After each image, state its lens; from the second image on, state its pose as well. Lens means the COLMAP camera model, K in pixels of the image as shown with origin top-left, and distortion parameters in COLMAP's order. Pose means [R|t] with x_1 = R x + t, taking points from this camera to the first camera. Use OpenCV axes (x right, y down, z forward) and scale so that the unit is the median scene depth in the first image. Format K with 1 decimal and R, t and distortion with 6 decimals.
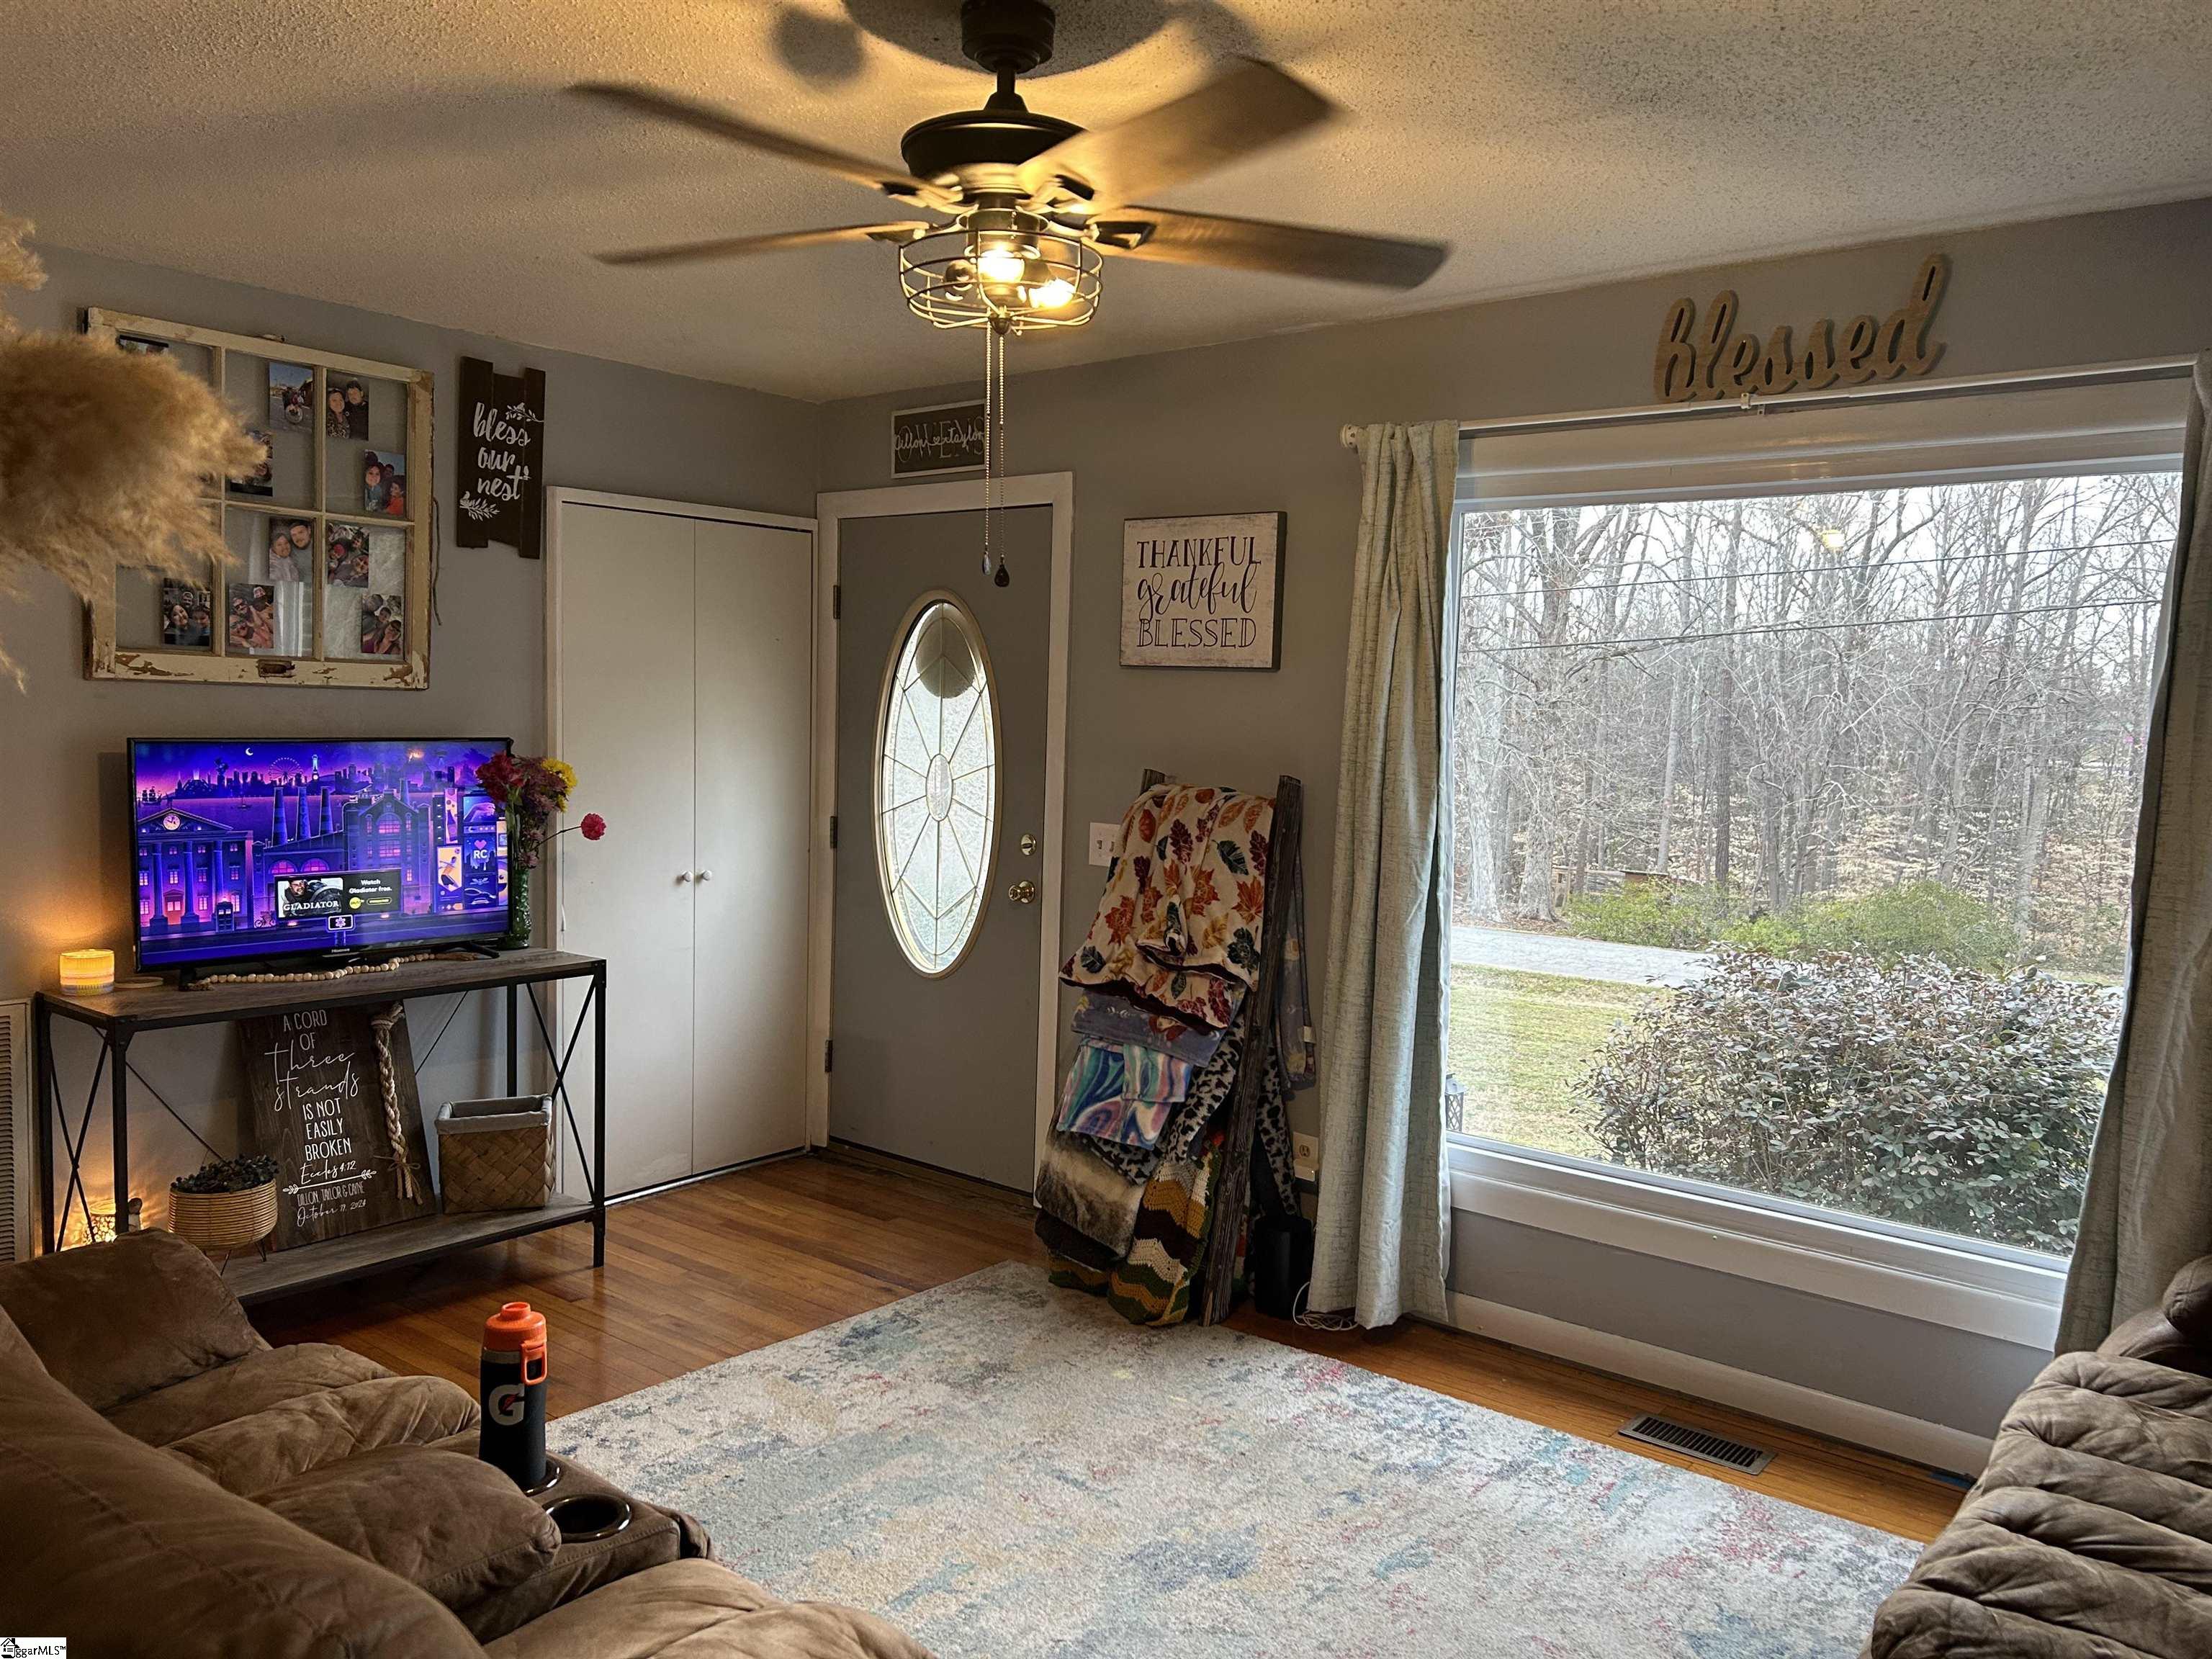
lens RADIAL K [[1655.5, 0, 1096.5], [0, 1655.5, 831.8], [0, 0, 1]] dist [0.127283, -0.212926]
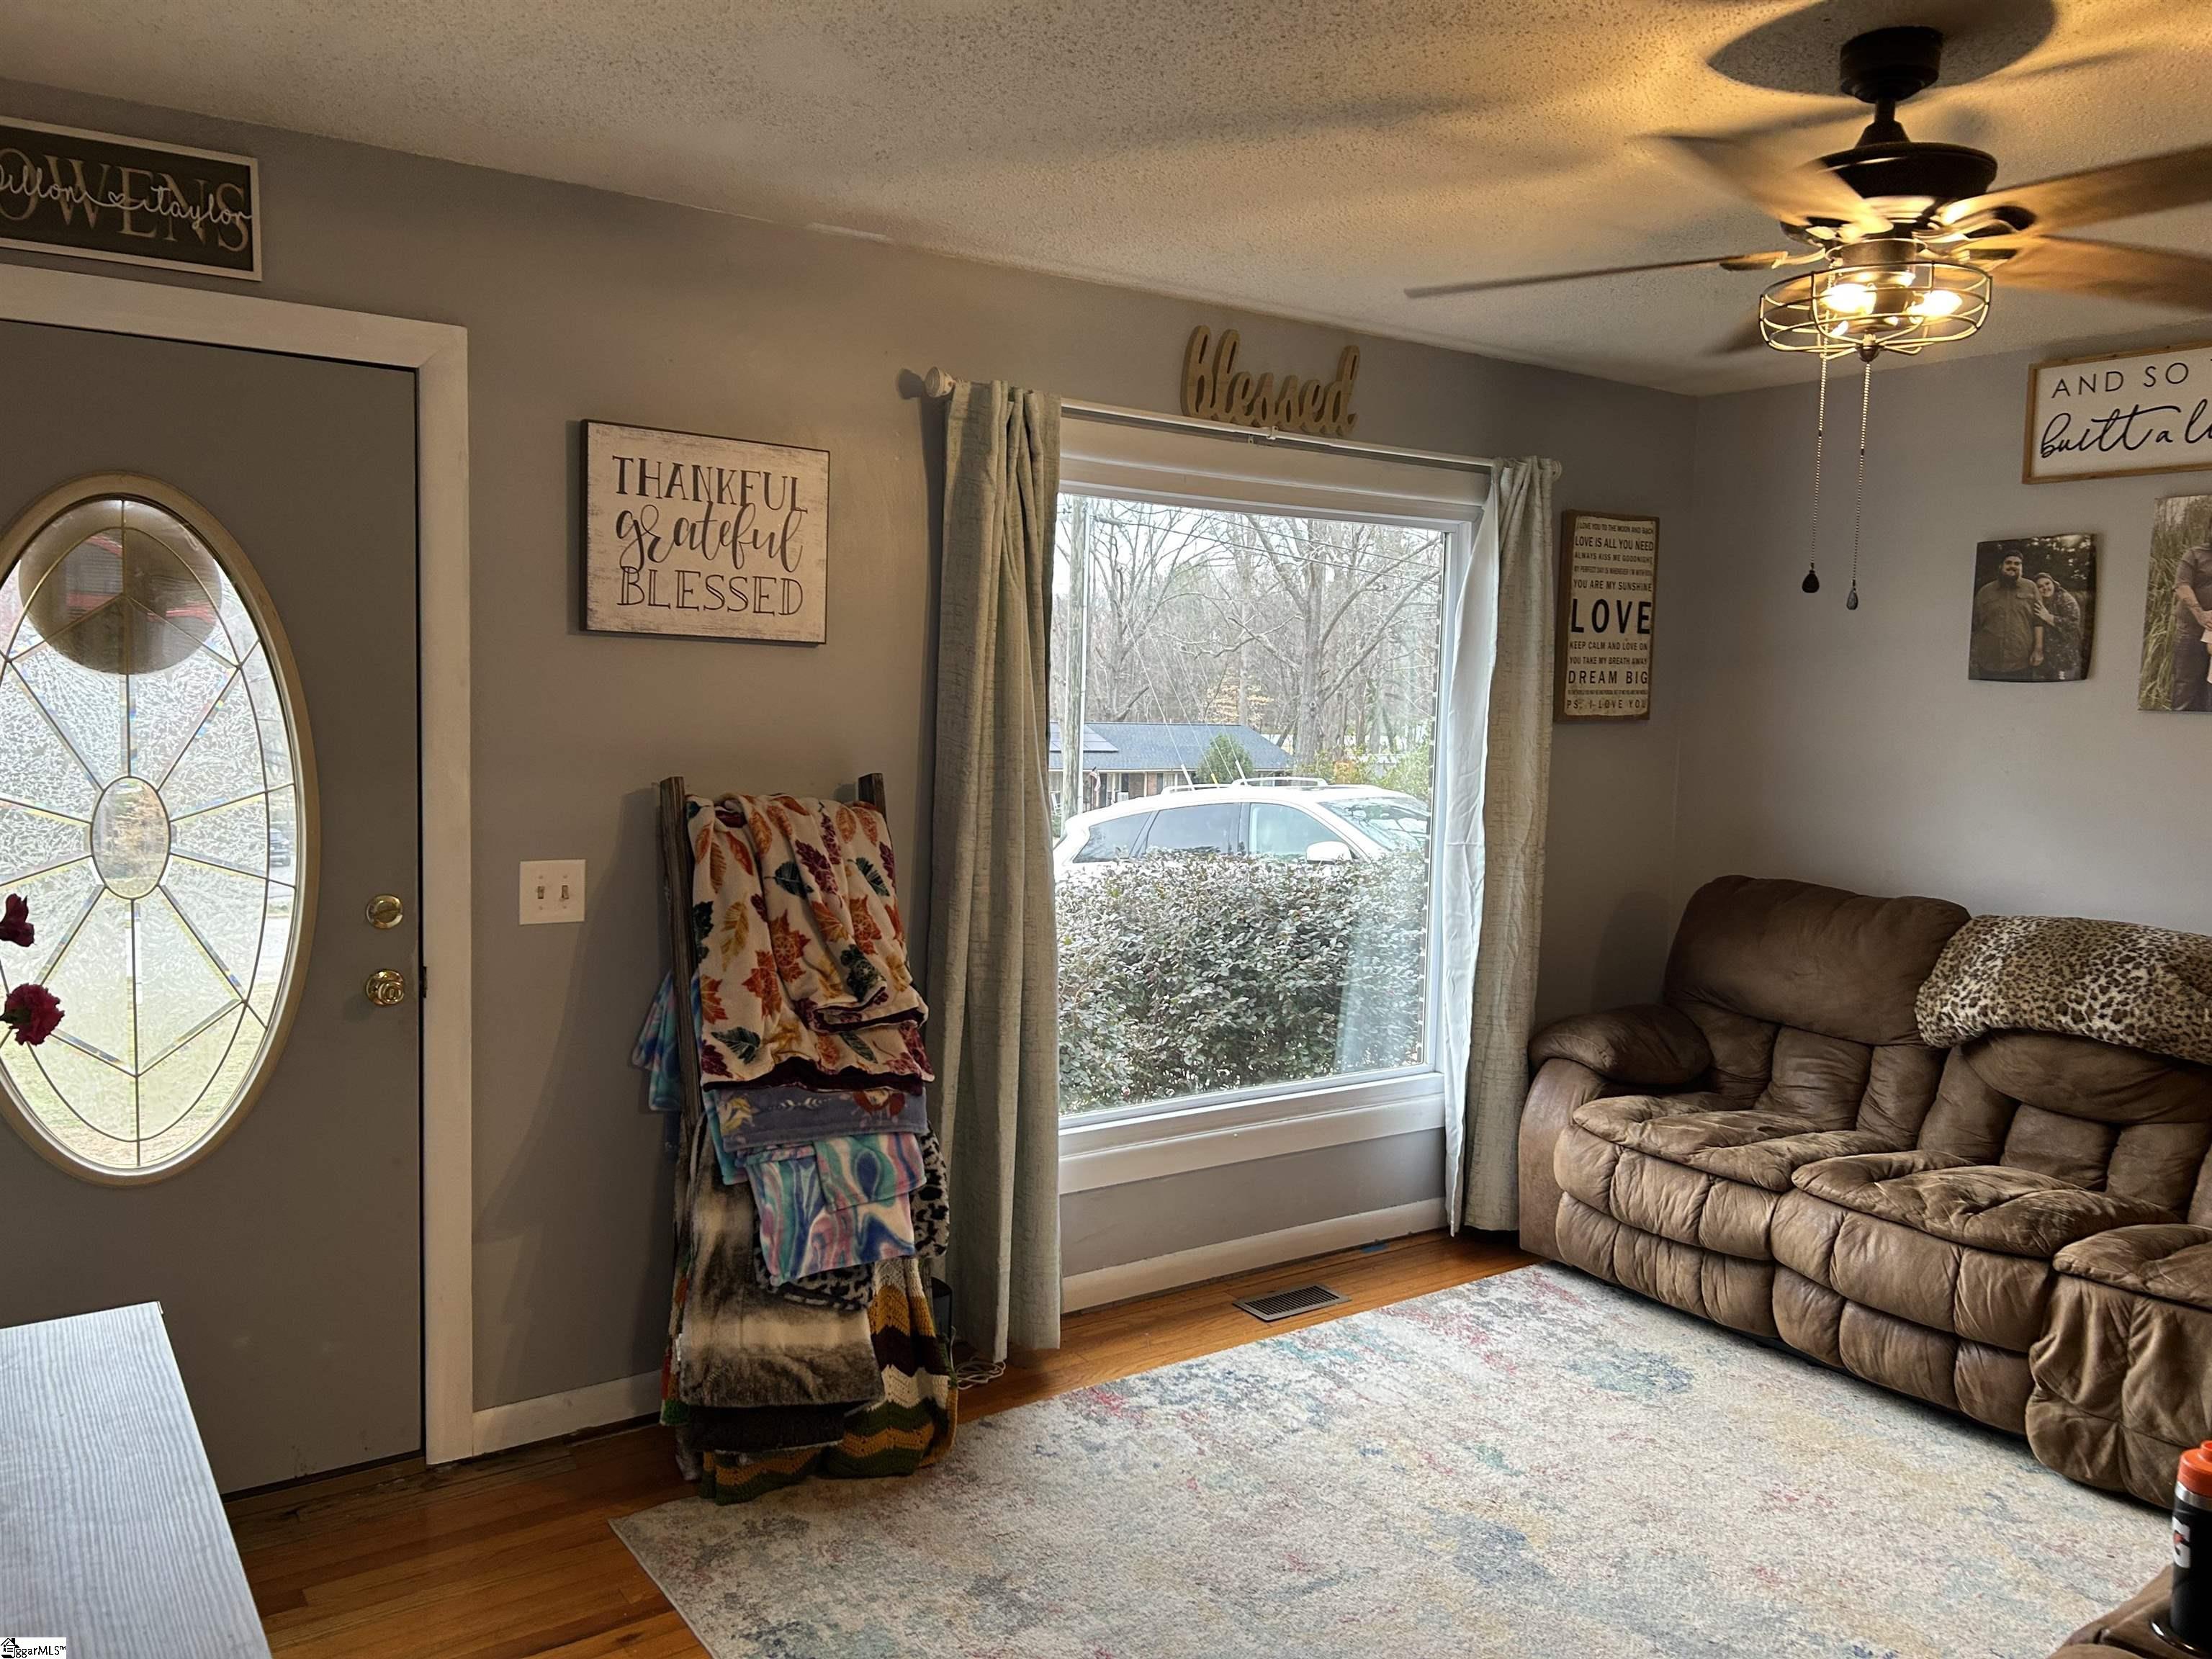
lens RADIAL K [[1657.5, 0, 1109.4], [0, 1657.5, 821.4], [0, 0, 1]] dist [0.076442, -0.100923]
pose [[0.273343, -0.099723, 0.956734, -0.665674], [0.057623, 0.994523, 0.087198, -0.076697], [-0.960189, 0.031294, 0.277592, 0.661725]]
